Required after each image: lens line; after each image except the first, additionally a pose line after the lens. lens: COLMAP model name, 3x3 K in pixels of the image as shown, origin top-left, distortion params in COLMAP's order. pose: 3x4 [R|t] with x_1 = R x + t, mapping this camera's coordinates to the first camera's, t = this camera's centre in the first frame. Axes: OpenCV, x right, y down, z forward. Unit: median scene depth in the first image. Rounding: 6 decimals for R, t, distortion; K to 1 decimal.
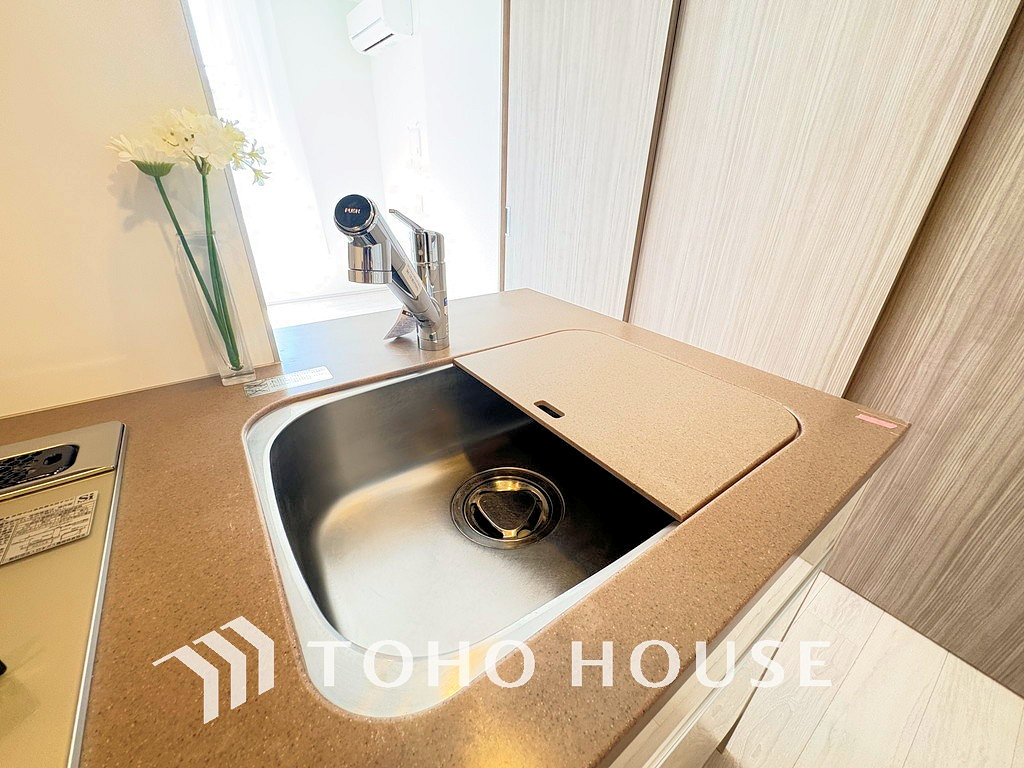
lens RADIAL K [[410.6, 0, 512.0], [0, 410.6, 384.0], [0, 0, 1]] dist [0.000601, 0.000177]
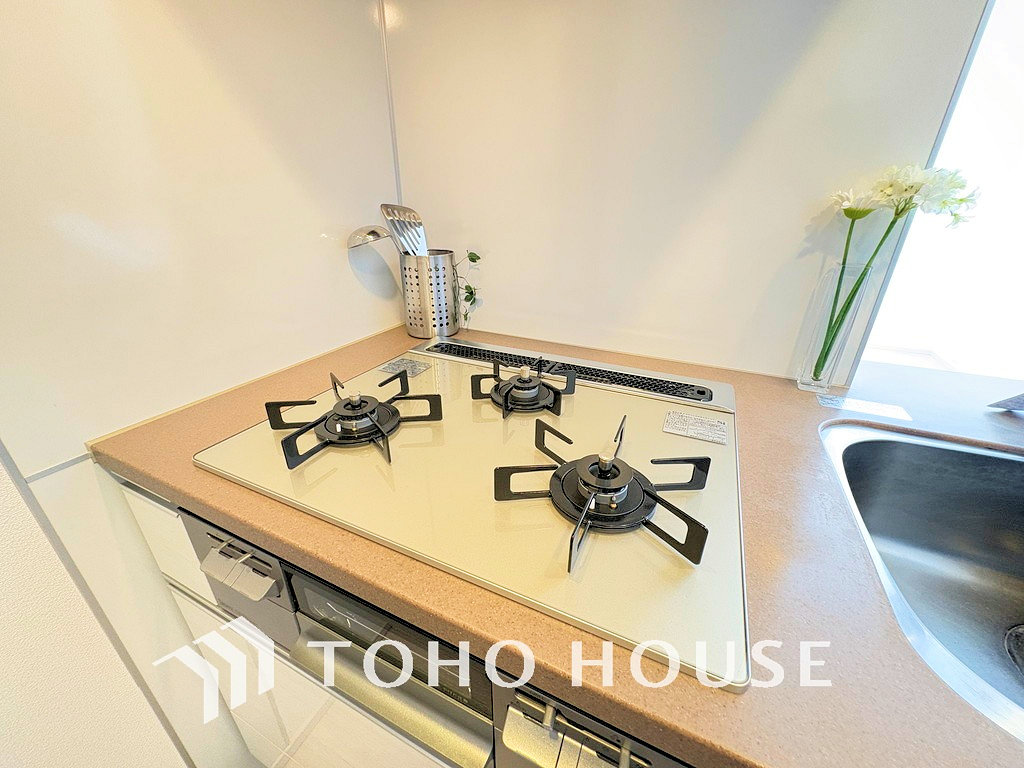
lens RADIAL K [[410.6, 0, 512.0], [0, 410.6, 384.0], [0, 0, 1]] dist [0.000601, 0.000177]
pose [[0.474134, 0.341373, -0.811579, -0.129576], [-0.396976, 0.905650, 0.149024, 0.138218], [0.785880, 0.251520, 0.564917, -0.312353]]
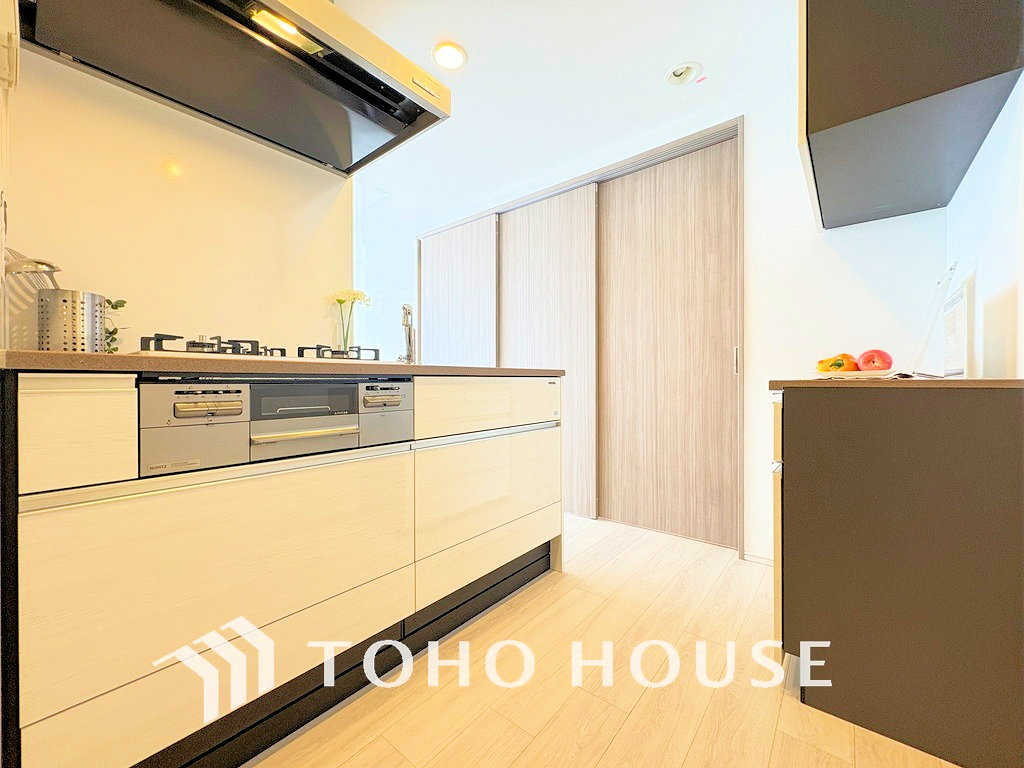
lens RADIAL K [[410.6, 0, 512.0], [0, 410.6, 384.0], [0, 0, 1]] dist [0.000601, 0.000177]
pose [[0.967991, -0.026747, 0.249554, -0.268679], [0.137012, 0.889393, -0.436128, 1.410828], [-0.210286, 0.456360, 0.864590, -1.551594]]
